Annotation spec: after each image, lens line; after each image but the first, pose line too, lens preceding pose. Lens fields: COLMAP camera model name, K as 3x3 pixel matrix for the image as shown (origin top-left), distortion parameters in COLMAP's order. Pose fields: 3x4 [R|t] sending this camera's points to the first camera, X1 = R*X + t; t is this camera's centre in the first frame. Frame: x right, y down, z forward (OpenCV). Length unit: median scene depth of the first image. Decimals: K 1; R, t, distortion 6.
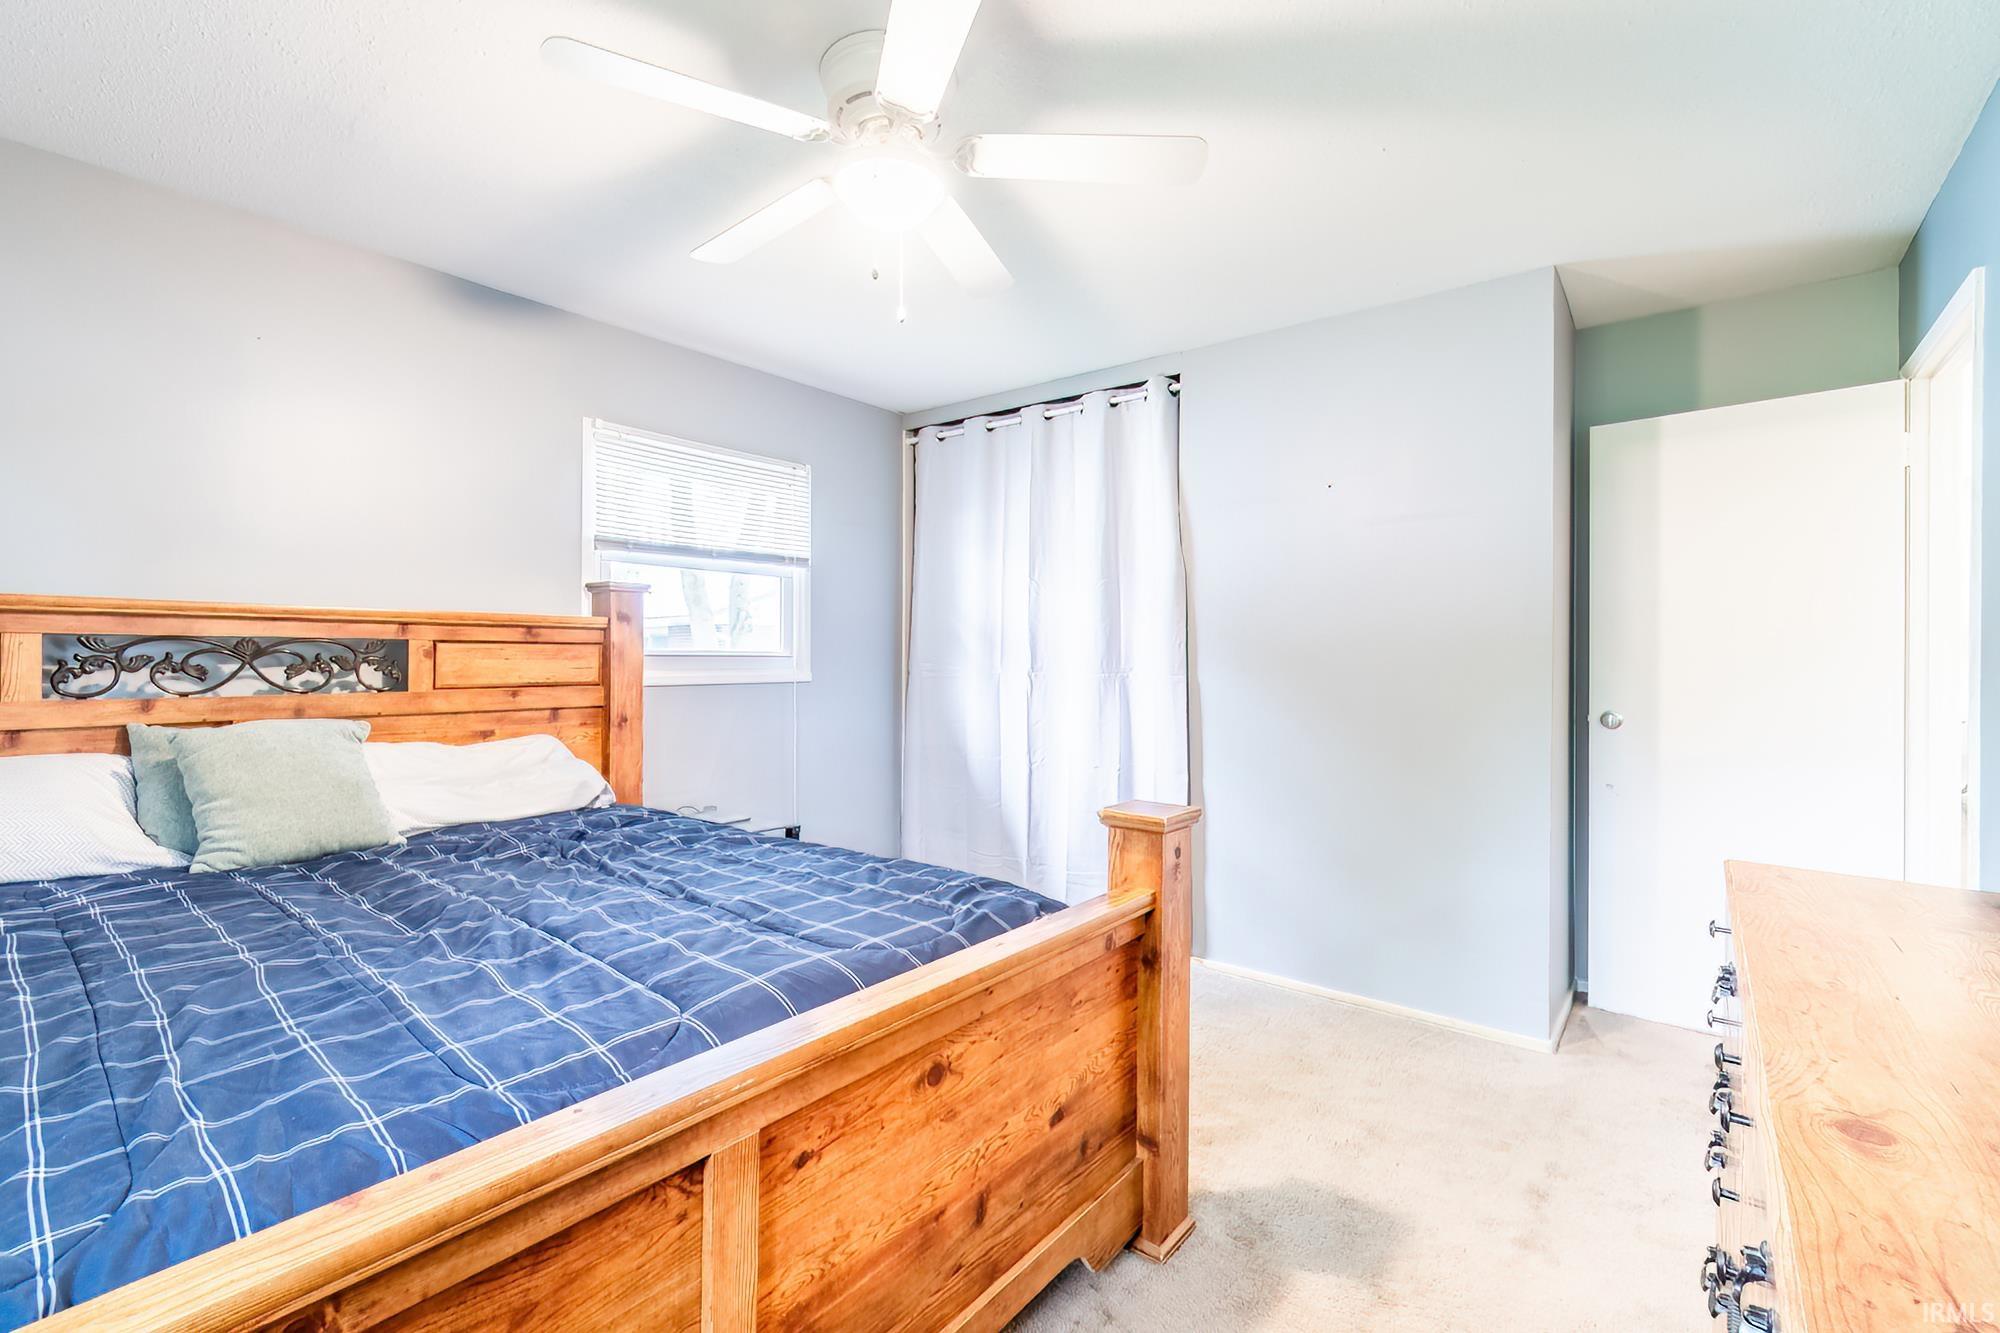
lens RADIAL K [[825.4, 0, 1003.8], [0, 825.4, 661.9], [0, 0, 1]] dist [-0.001596, -0.000079]
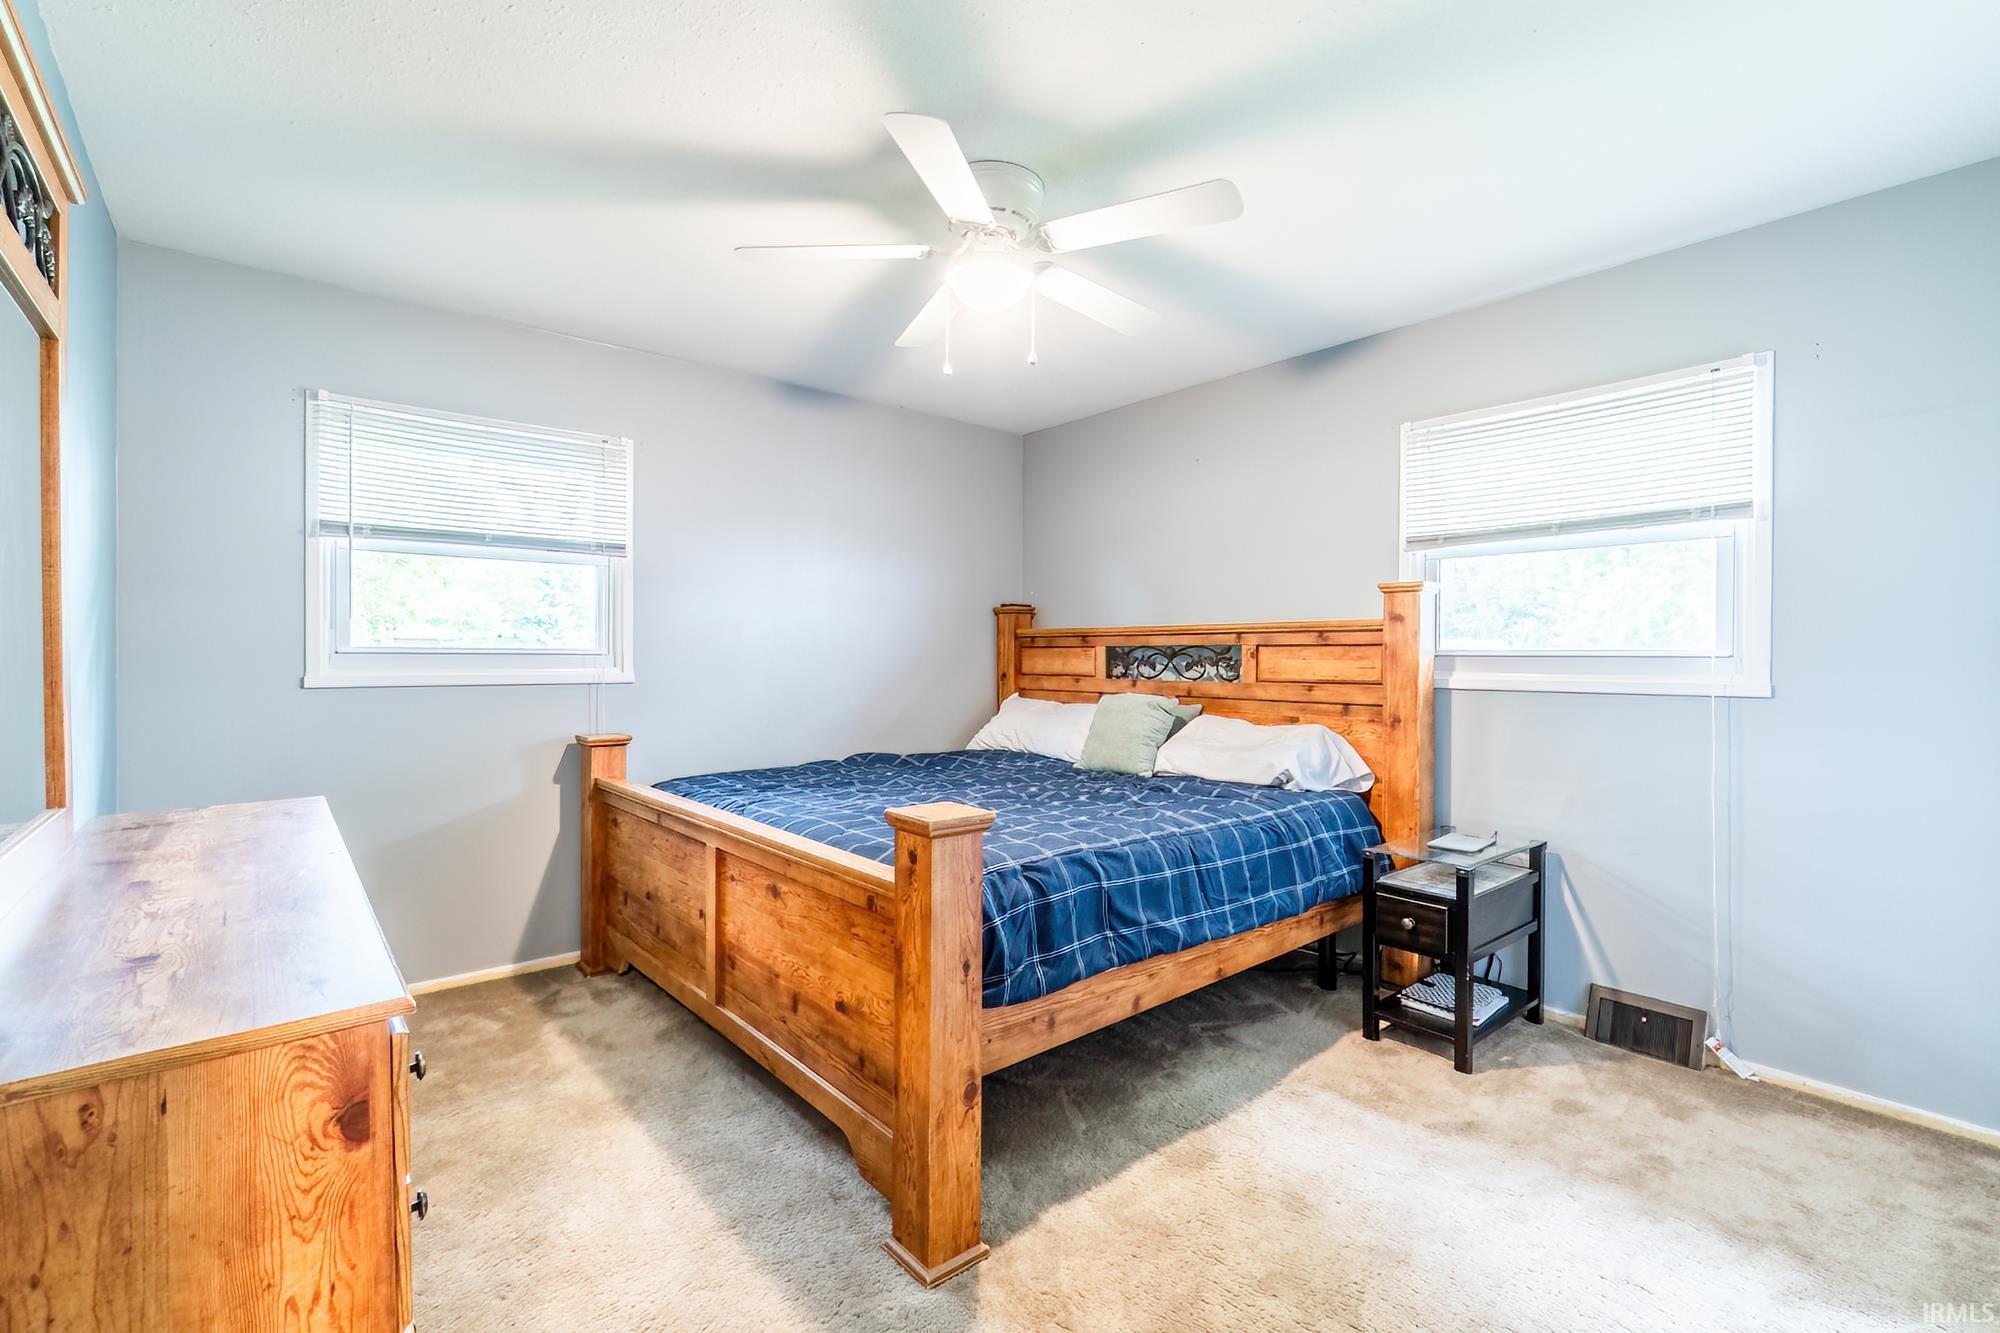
lens RADIAL K [[880.8, 0, 1005.2], [0, 880.8, 662.6], [0, 0, 1]] dist [-0.004637, 0.001496]
pose [[-0.164254, 0.001725, -0.986416, 0.766091], [-0.010235, 0.999942, 0.003453, 0.001753], [0.986365, 0.010664, -0.164227, 0.815977]]
